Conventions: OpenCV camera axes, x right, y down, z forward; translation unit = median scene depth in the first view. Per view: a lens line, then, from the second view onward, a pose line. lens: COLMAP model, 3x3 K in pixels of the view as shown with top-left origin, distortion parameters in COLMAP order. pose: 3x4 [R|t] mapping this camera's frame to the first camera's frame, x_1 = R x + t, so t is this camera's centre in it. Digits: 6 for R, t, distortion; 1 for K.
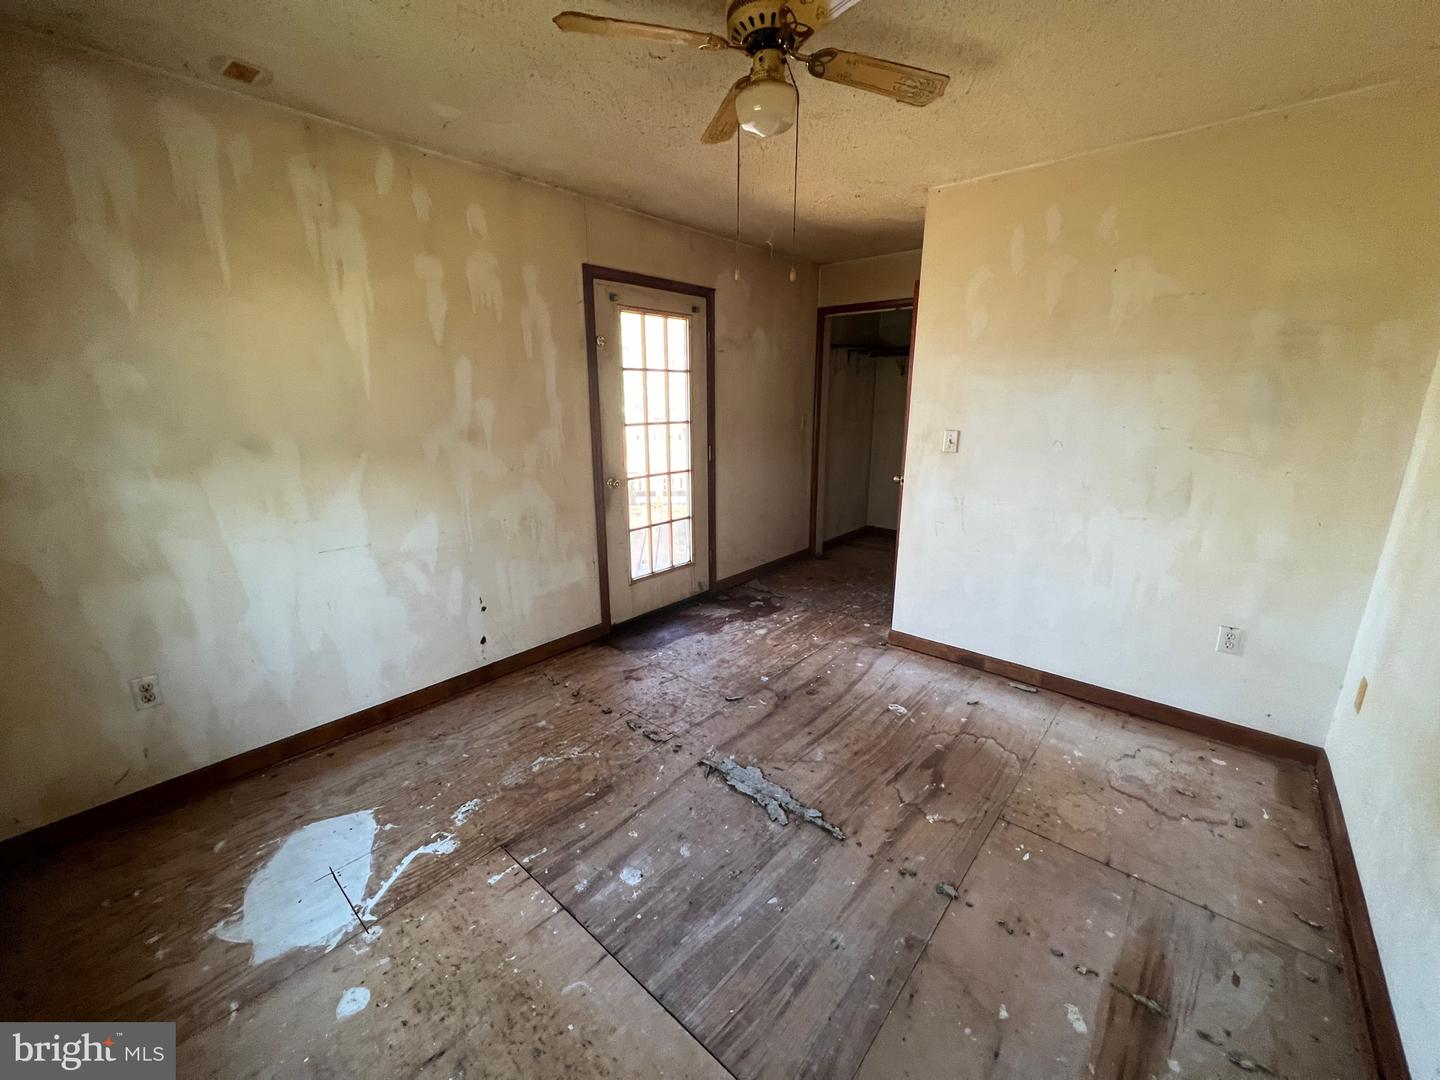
lens RADIAL K [[575.8, 0, 723.0], [0, 575.8, 539.3], [0, 0, 1]] dist [-0.004771, 0.001417]
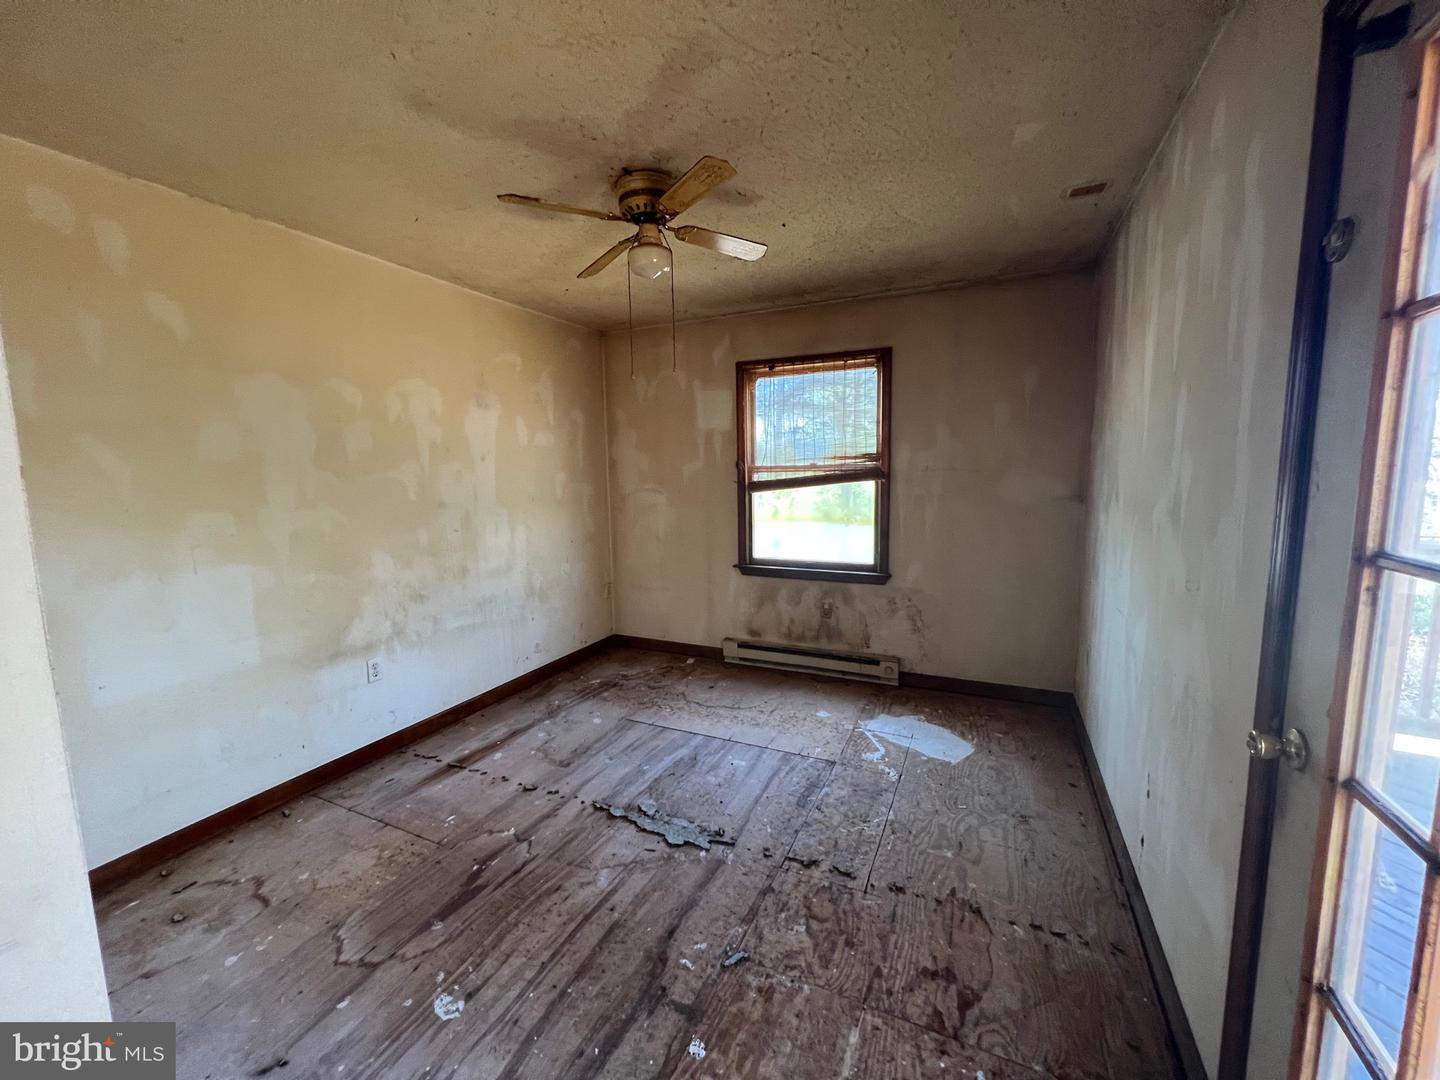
lens RADIAL K [[575.8, 0, 716.8], [0, 575.8, 537.3], [0, 0, 1]] dist [-0.004771, 0.001417]
pose [[-0.965525, 0.050745, -0.255317, 0.222640], [-0.043433, 0.935663, 0.350213, -0.445199], [0.256662, 0.349228, -0.901202, 1.841593]]
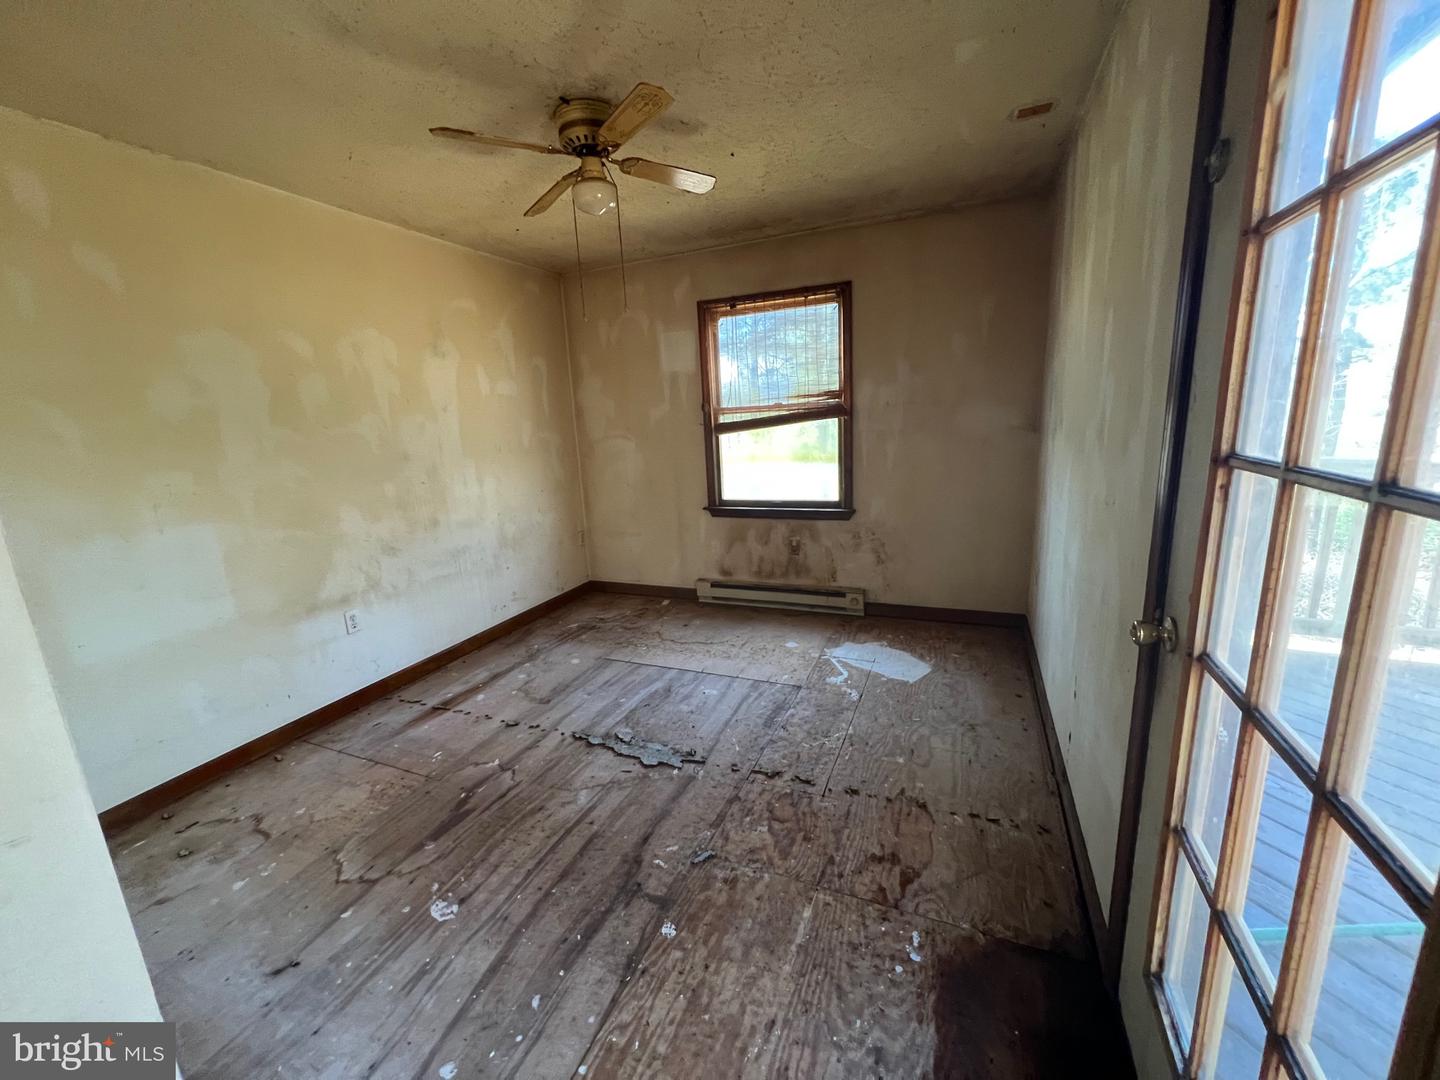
lens RADIAL K [[575.8, 0, 715.2], [0, 575.8, 537.5], [0, 0, 1]] dist [-0.004771, 0.001417]
pose [[-0.954375, 0.113742, -0.276101, 0.195317], [-0.017879, 0.901190, 0.433055, -0.443645], [0.298076, 0.418233, -0.858039, 1.890727]]
